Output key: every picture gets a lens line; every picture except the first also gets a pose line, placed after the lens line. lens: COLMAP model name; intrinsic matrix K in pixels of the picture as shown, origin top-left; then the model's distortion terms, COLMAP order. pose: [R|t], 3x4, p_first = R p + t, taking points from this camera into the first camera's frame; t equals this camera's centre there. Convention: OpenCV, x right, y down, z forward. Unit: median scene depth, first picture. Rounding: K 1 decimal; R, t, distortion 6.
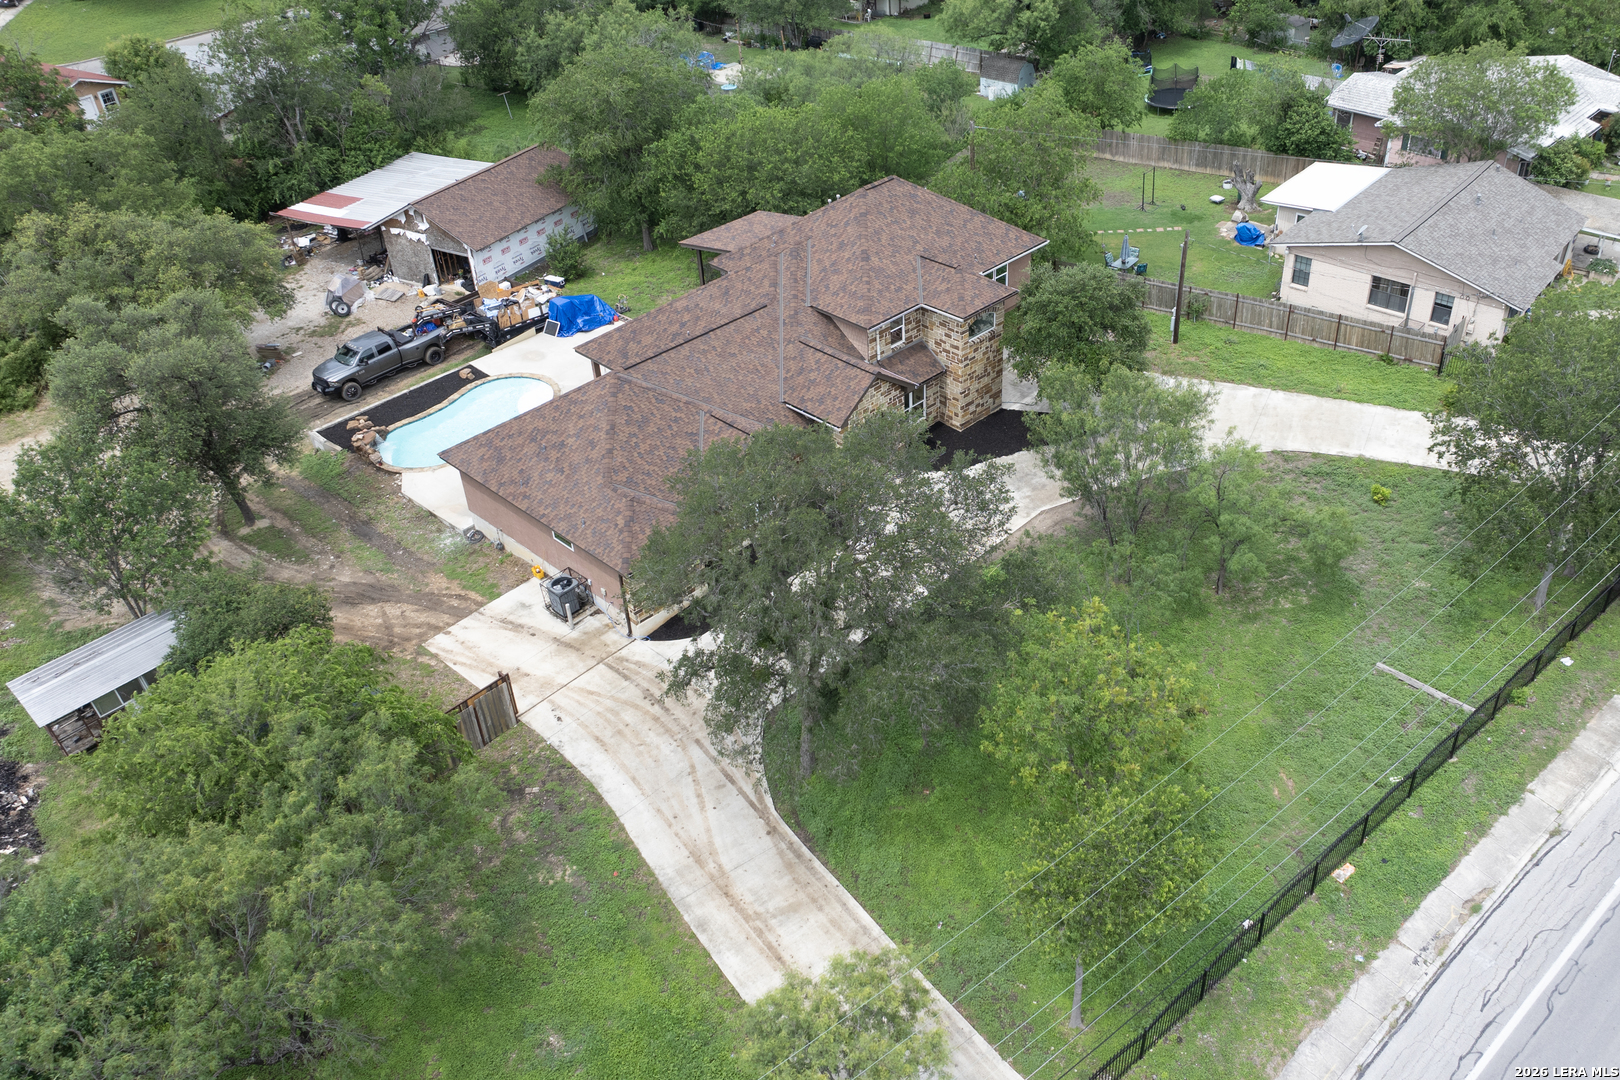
lens RADIAL K [[1373.2, 0, 973.8], [0, 1373.2, 534.0], [0, 0, 1]] dist [-0.029260, 0.005614]
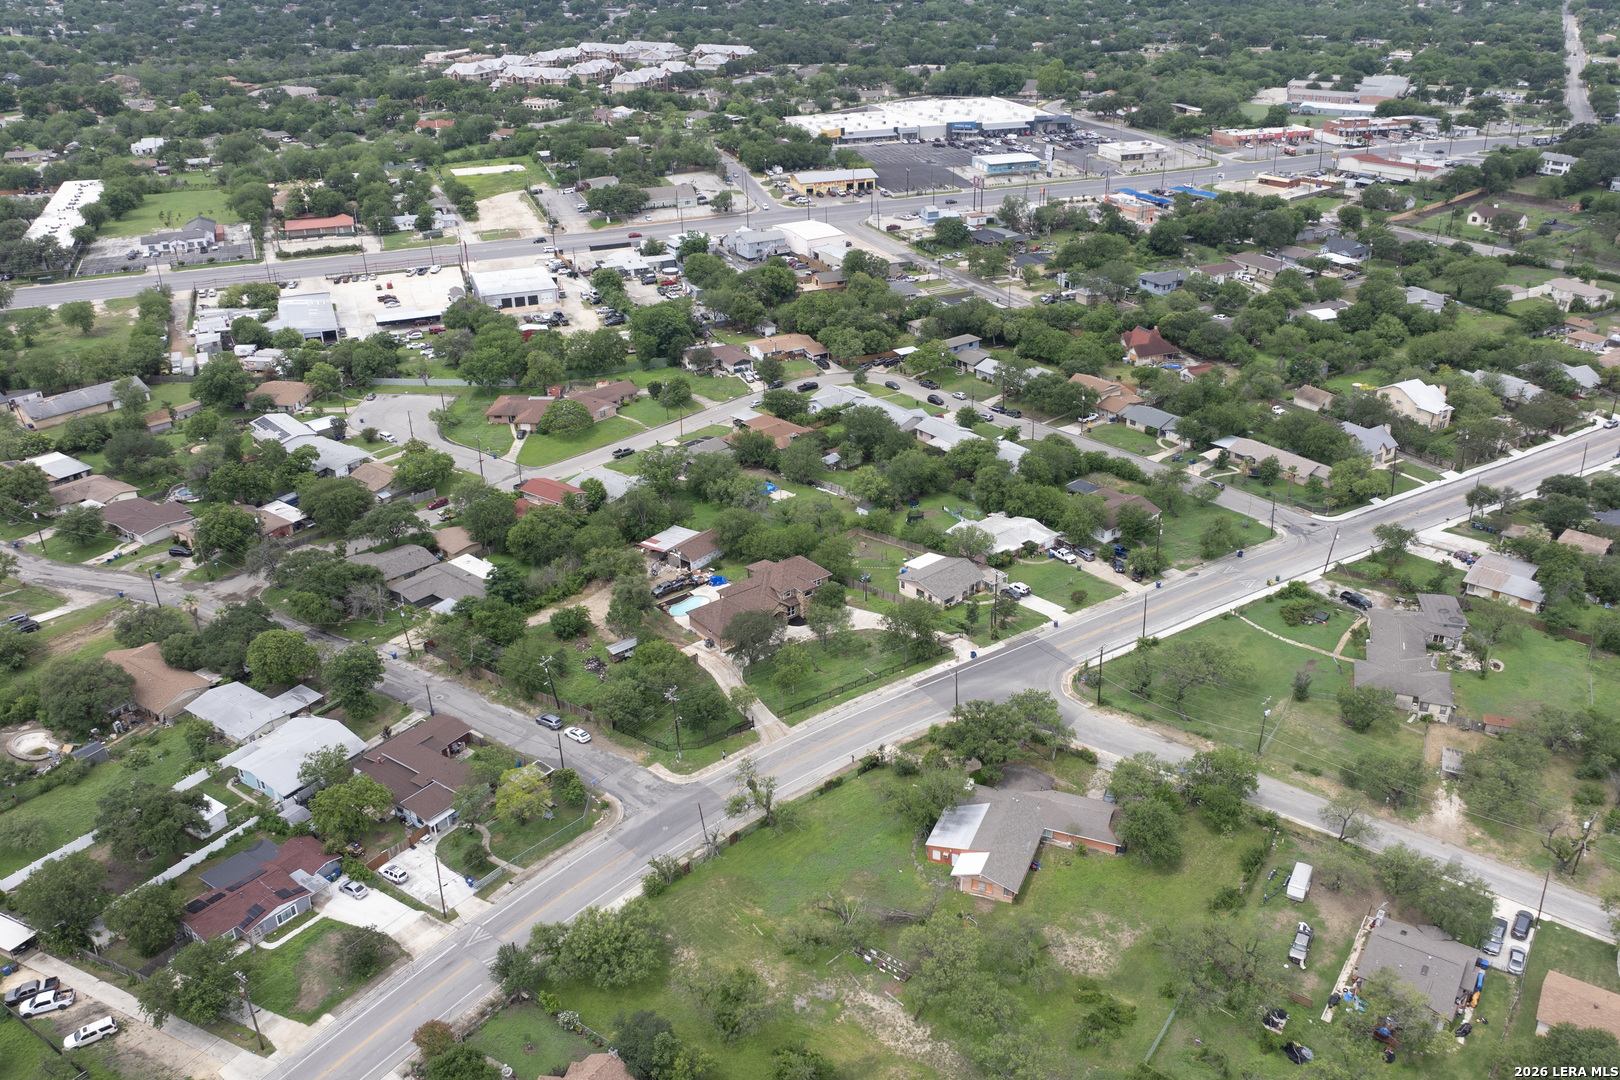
lens RADIAL K [[1387.7, 0, 915.6], [0, 1387.7, 534.3], [0, 0, 1]] dist [-0.010497, -0.014052]
pose [[0.988731, 0.074493, -0.129852, 0.805269], [-0.094746, 0.982959, -0.157528, 0.288911], [0.115905, 0.168056, 0.978940, -2.948479]]
